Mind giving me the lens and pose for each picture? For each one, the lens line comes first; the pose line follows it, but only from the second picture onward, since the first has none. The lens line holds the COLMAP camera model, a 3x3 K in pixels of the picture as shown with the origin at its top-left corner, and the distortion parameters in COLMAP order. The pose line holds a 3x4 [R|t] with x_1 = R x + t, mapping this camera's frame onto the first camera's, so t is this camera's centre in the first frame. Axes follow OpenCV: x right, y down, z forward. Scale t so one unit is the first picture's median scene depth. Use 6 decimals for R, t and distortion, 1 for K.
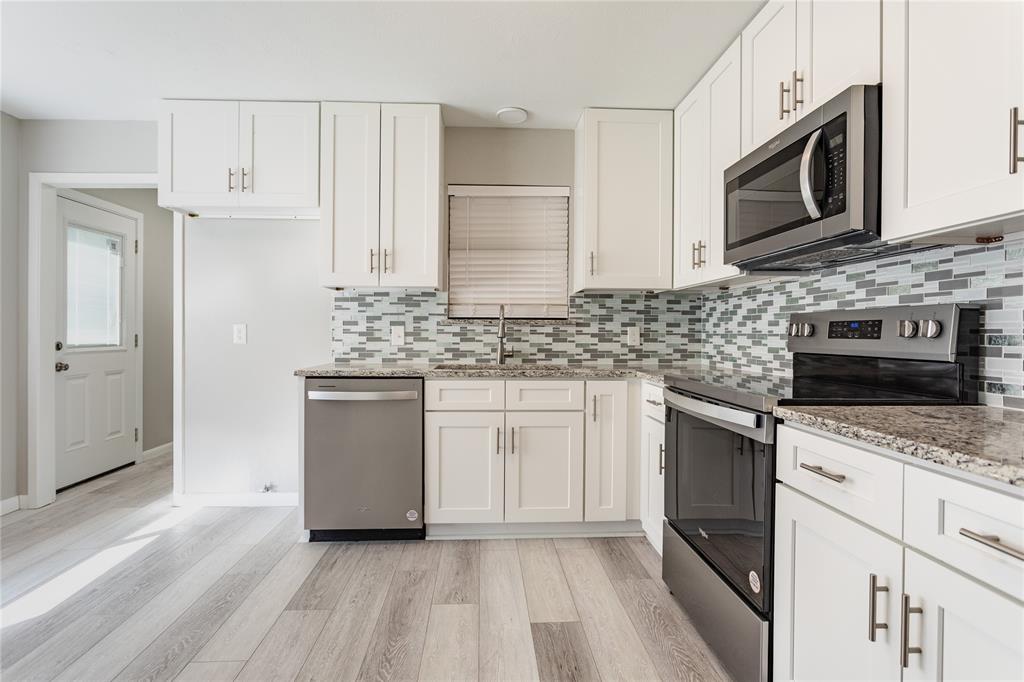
lens RADIAL K [[492.4, 0, 507.2], [0, 492.4, 336.3], [0, 0, 1]] dist [-0.029252, 0.011299]
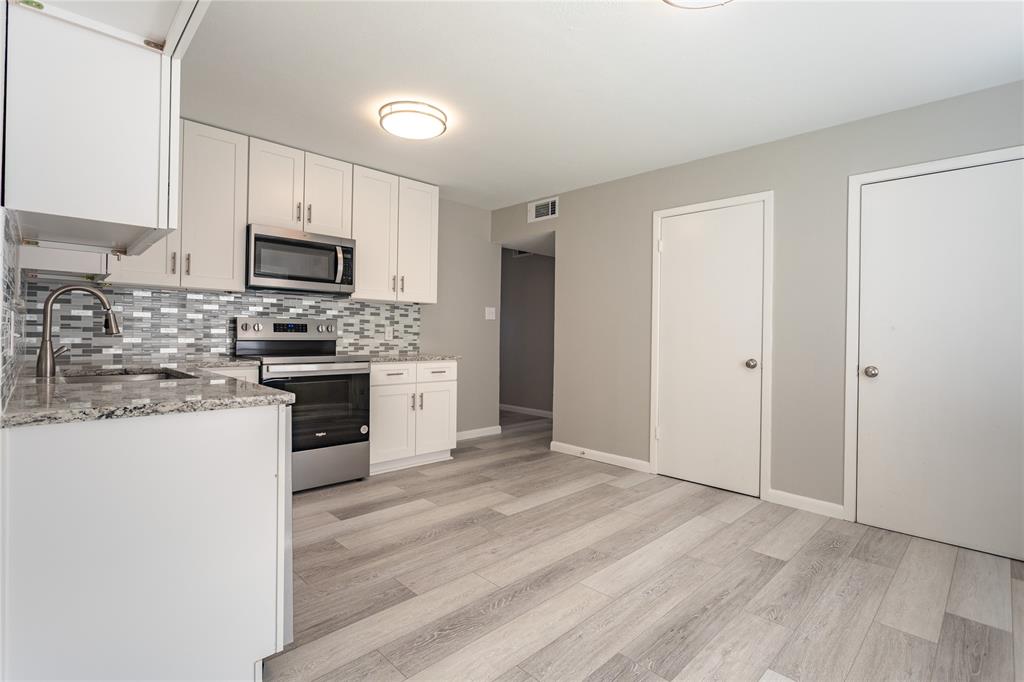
lens RADIAL K [[488.4, 0, 505.9], [0, 488.4, 334.5], [0, 0, 1]] dist [-0.022646, 0.011331]
pose [[-0.661092, -0.015260, 0.750150, -0.852324], [-0.012441, 0.999879, 0.009376, -0.009527], [-0.750202, -0.003134, -0.661202, 0.969578]]
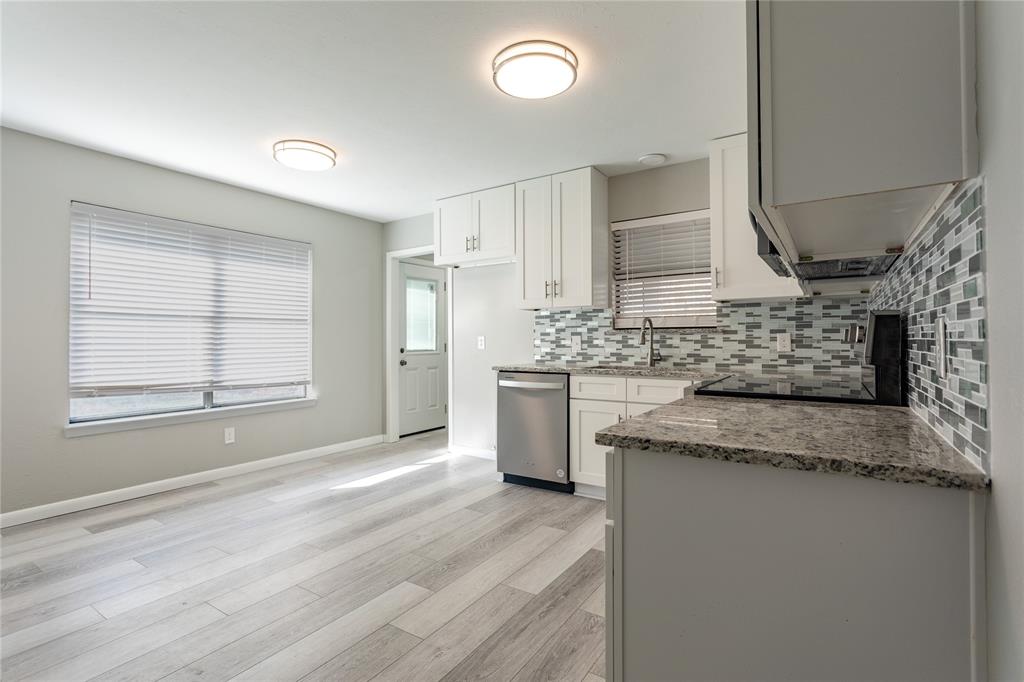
lens RADIAL K [[488.4, 0, 505.9], [0, 488.4, 334.5], [0, 0, 1]] dist [-0.022646, 0.011331]
pose [[0.800910, -0.016002, -0.598570, 0.414810], [0.003880, 0.999761, -0.021535, 0.003048], [0.598772, 0.014925, 0.800781, -0.161192]]
